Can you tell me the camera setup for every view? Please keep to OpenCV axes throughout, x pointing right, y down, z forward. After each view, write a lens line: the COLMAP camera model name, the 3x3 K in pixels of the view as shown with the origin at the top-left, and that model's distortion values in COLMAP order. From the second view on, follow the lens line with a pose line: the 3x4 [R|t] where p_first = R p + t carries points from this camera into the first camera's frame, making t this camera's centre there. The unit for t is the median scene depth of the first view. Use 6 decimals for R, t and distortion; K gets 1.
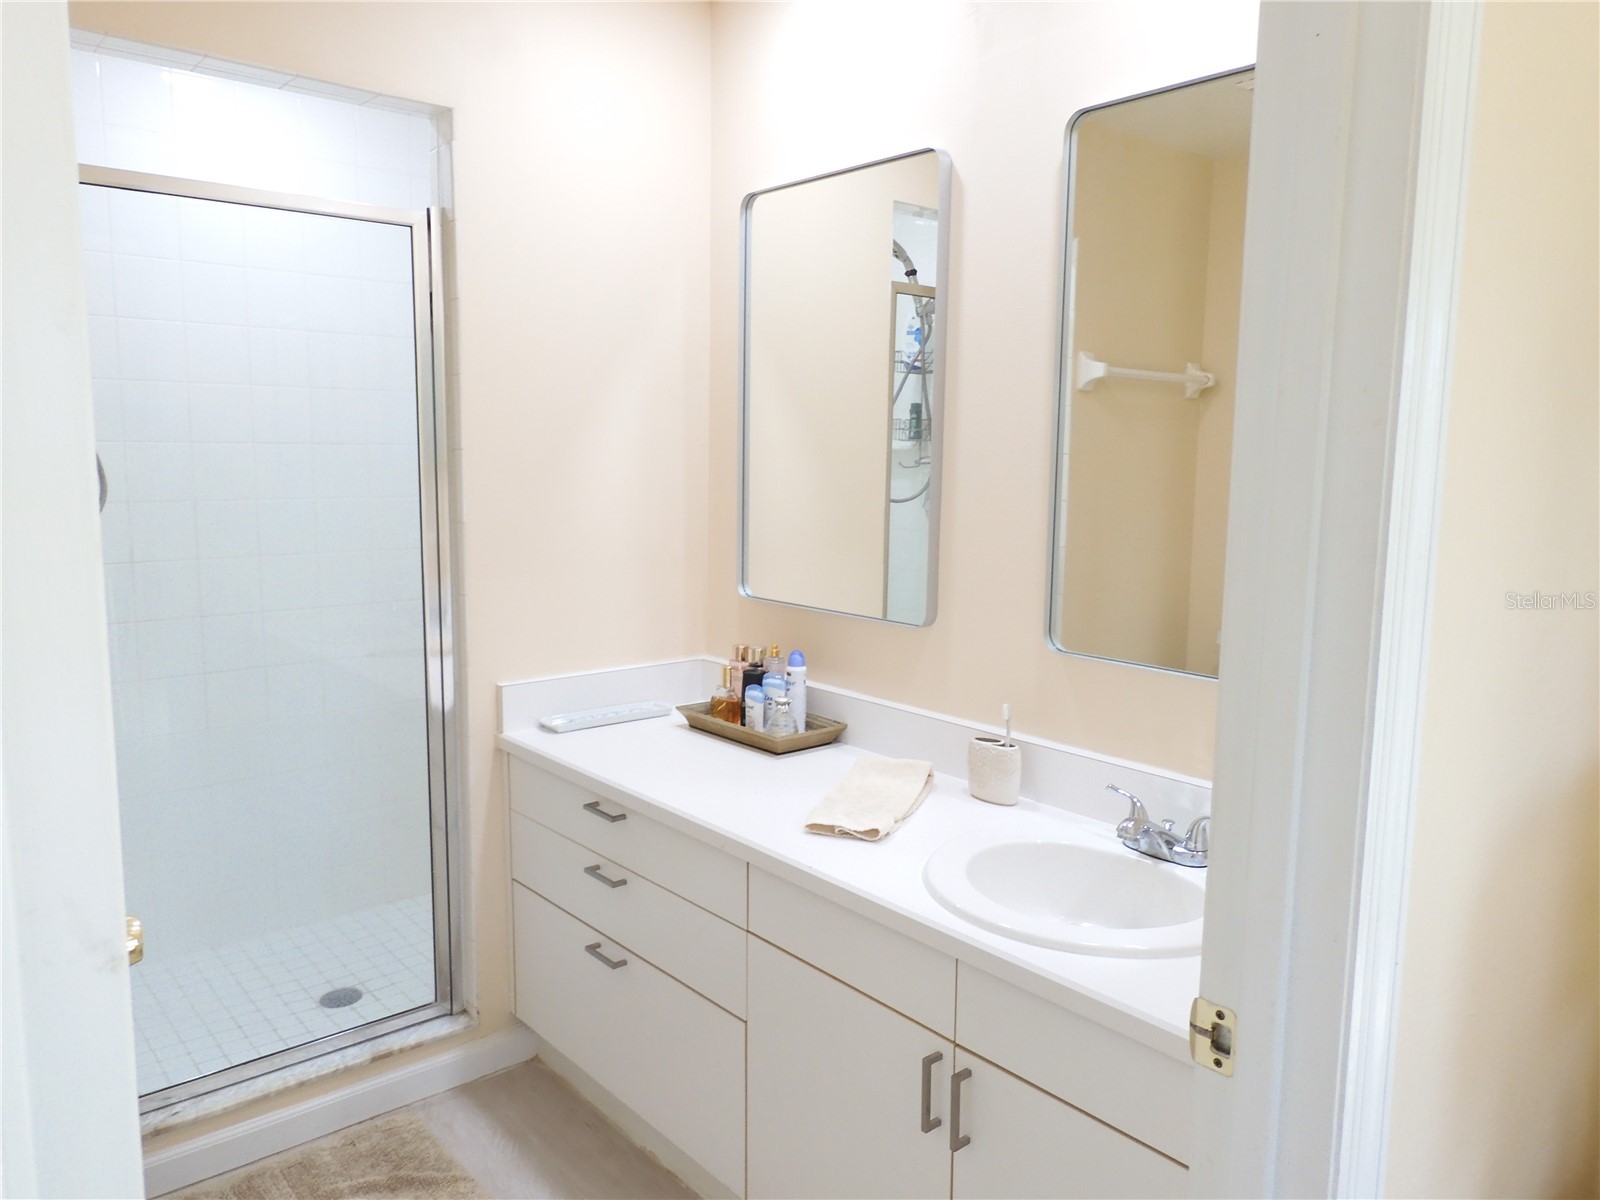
lens RADIAL K [[1139.6, 0, 800.0], [0, 1139.6, 600.0], [0, 0, 1]] dist [0.001256, -0.002129]
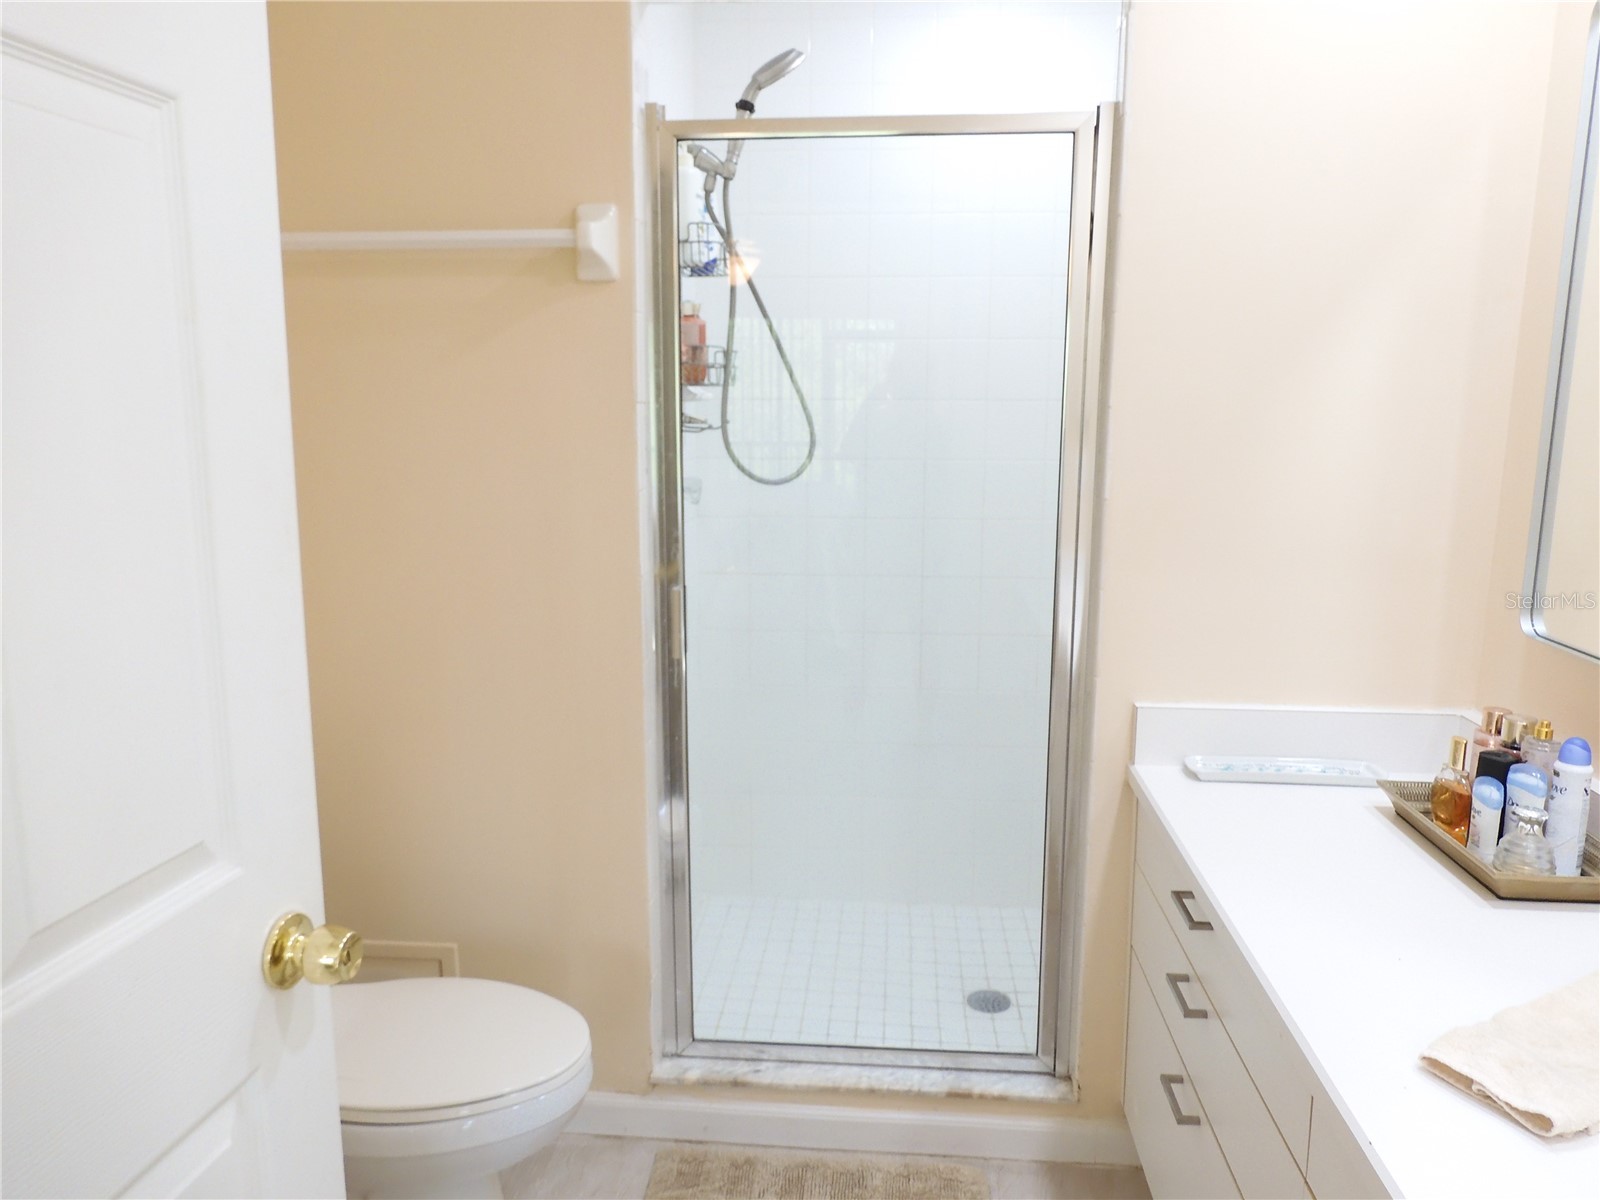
lens RADIAL K [[1147.3, 0, 800.0], [0, 1147.3, 600.0], [0, 0, 1]] dist [0.004515, -0.005323]
pose [[0.704272, 0.115760, -0.700429, 0.126114], [-0.087795, 0.993245, 0.075877, -0.039336], [0.704480, 0.008057, 0.709678, 0.268400]]
